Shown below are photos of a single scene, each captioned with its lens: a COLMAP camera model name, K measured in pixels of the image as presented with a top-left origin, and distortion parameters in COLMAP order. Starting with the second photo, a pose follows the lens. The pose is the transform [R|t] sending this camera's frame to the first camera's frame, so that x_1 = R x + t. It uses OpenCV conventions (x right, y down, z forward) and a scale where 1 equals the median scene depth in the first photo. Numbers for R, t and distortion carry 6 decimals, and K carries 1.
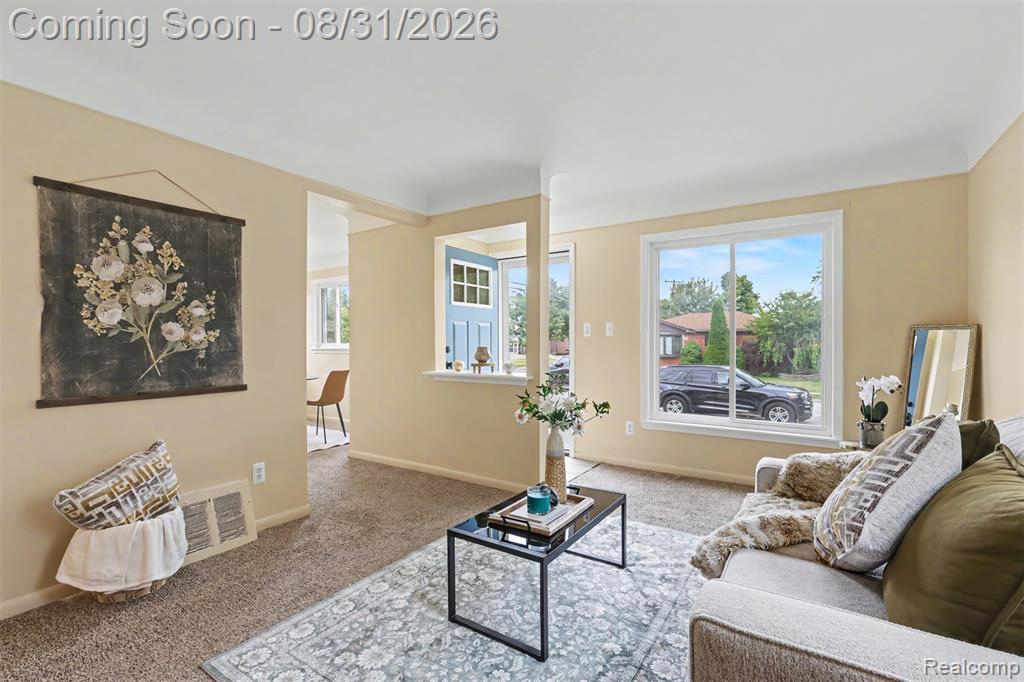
lens RADIAL K [[453.6, 0, 519.6], [0, 453.6, 344.8], [0, 0, 1]] dist [0.002855, 0.000185]
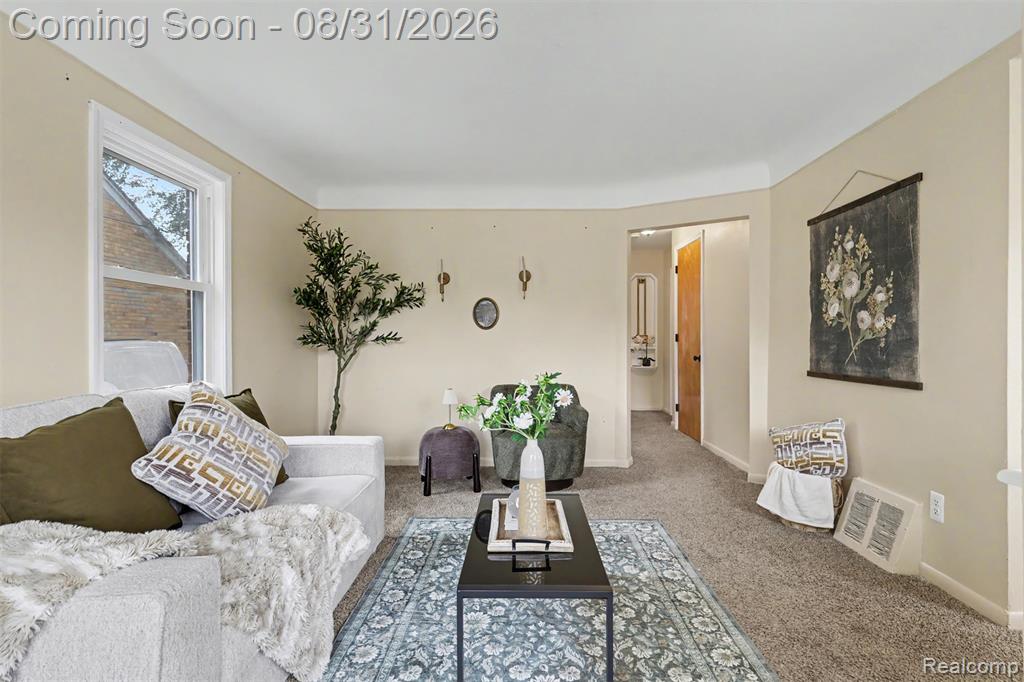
lens RADIAL K [[471.1, 0, 517.3], [0, 471.1, 339.9], [0, 0, 1]] dist [0.004774, 0.000232]
pose [[-0.844129, 0.005266, -0.536115, 0.471867], [0.002519, 0.999980, 0.005856, 0.008204], [0.536135, 0.003593, -0.844125, 1.484403]]
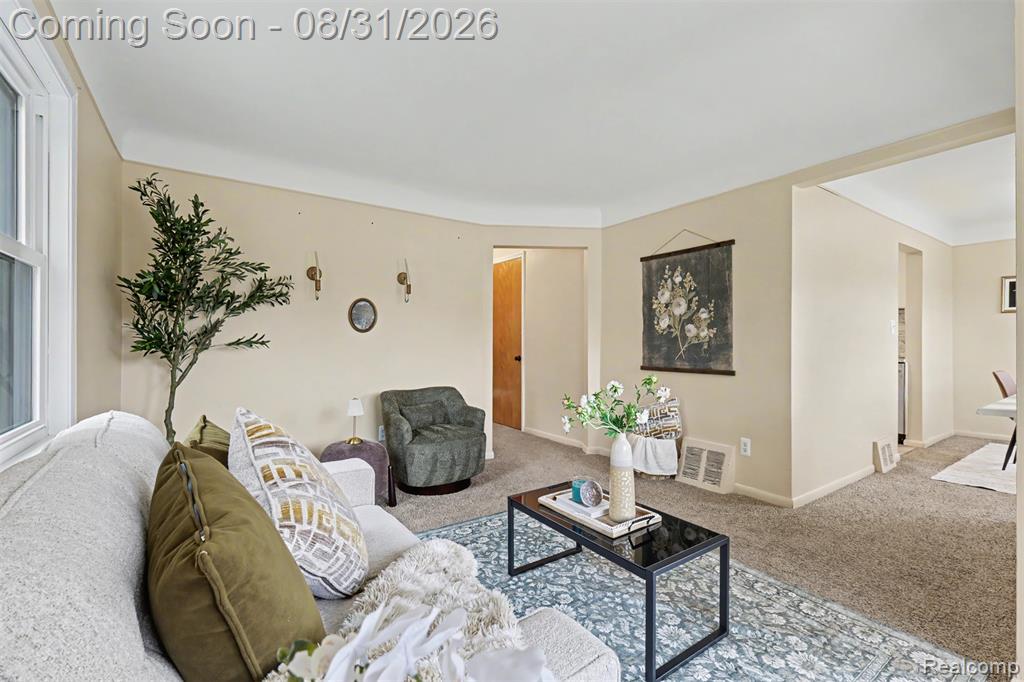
lens RADIAL K [[445.6, 0, 514.6], [0, 445.6, 339.9], [0, 0, 1]] dist [0.003534, 0.000388]
pose [[-0.374907, 0.000809, -0.927062, 0.854312], [-0.002128, 0.999996, 0.001732, 0.001612], [0.927060, 0.002622, -0.374904, 1.015650]]
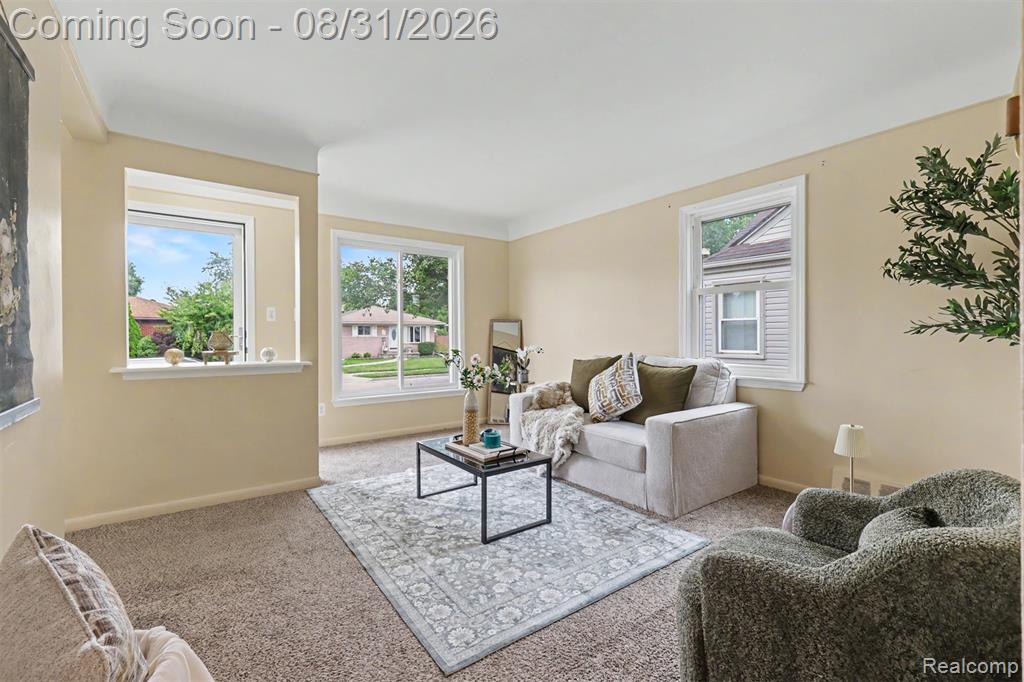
lens RADIAL K [[449.0, 0, 517.8], [0, 449.0, 330.7], [0, 0, 1]] dist [0.001212, 0.000366]
pose [[0.343924, 0.006915, 0.938972, -1.000053], [0.004316, 0.999951, -0.008945, 0.021716], [-0.938987, 0.007130, 0.343878, 0.374649]]
